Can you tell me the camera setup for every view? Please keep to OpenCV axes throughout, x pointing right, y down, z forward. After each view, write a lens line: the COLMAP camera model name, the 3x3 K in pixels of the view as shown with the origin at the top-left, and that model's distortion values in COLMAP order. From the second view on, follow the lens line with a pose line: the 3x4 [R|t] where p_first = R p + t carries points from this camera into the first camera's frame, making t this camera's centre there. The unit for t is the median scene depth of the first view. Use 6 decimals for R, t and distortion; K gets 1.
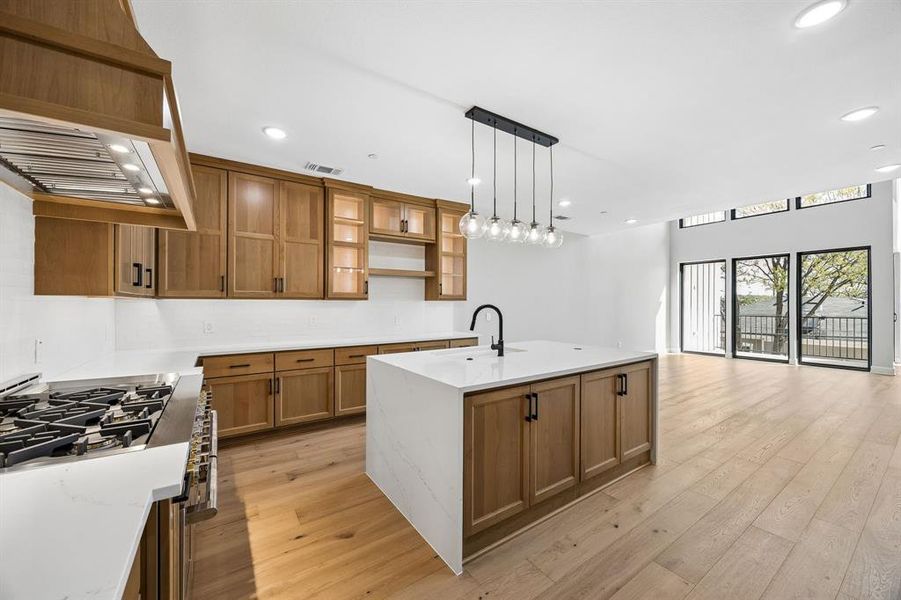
lens RADIAL K [[346.3, 0, 451.8], [0, 346.3, 304.4], [0, 0, 1]] dist [-0.000110, -0.000020]
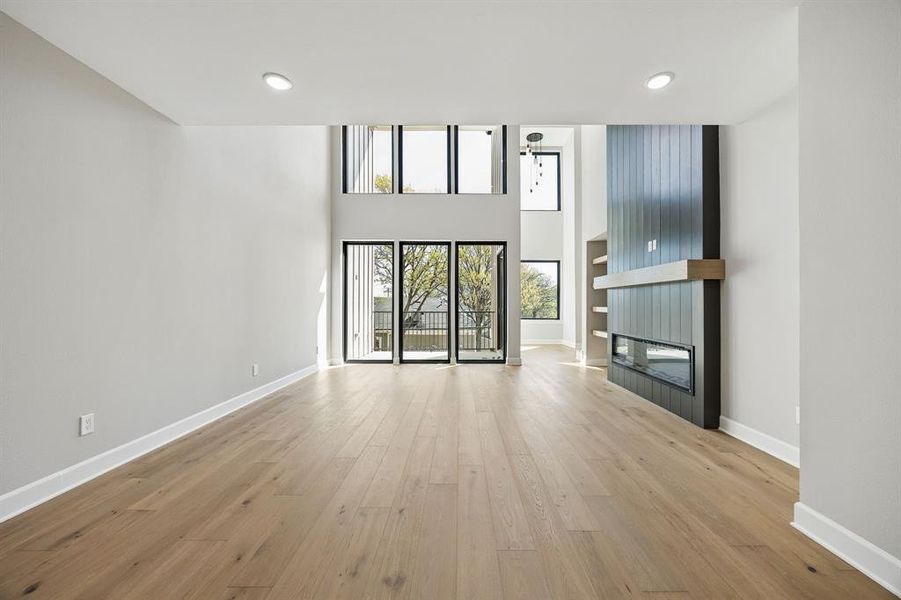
lens RADIAL K [[346.3, 0, 451.8], [0, 346.3, 304.4], [0, 0, 1]] dist [-0.000110, -0.000020]
pose [[0.576643, -0.002338, 0.816993, 0.190397], [0.003350, 0.999994, 0.000497, 0.013859], [-0.816989, 0.002450, 0.576648, 0.385418]]
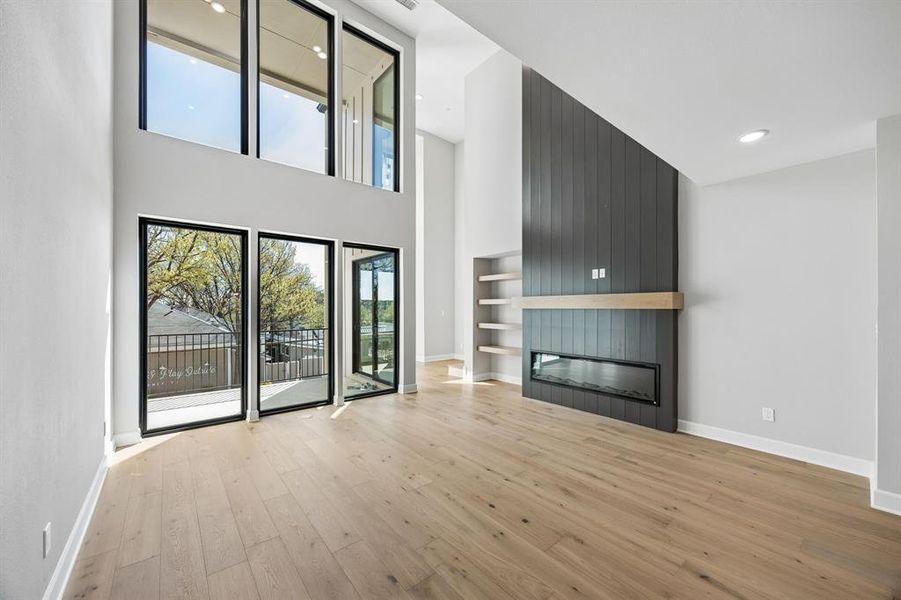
lens RADIAL K [[346.3, 0, 451.8], [0, 346.3, 304.4], [0, 0, 1]] dist [-0.000110, -0.000020]
pose [[-0.086820, 0.008958, 0.996184, 0.226756], [0.004168, 0.999954, -0.008629, -0.012562], [-0.996215, 0.003403, -0.086854, 0.677904]]
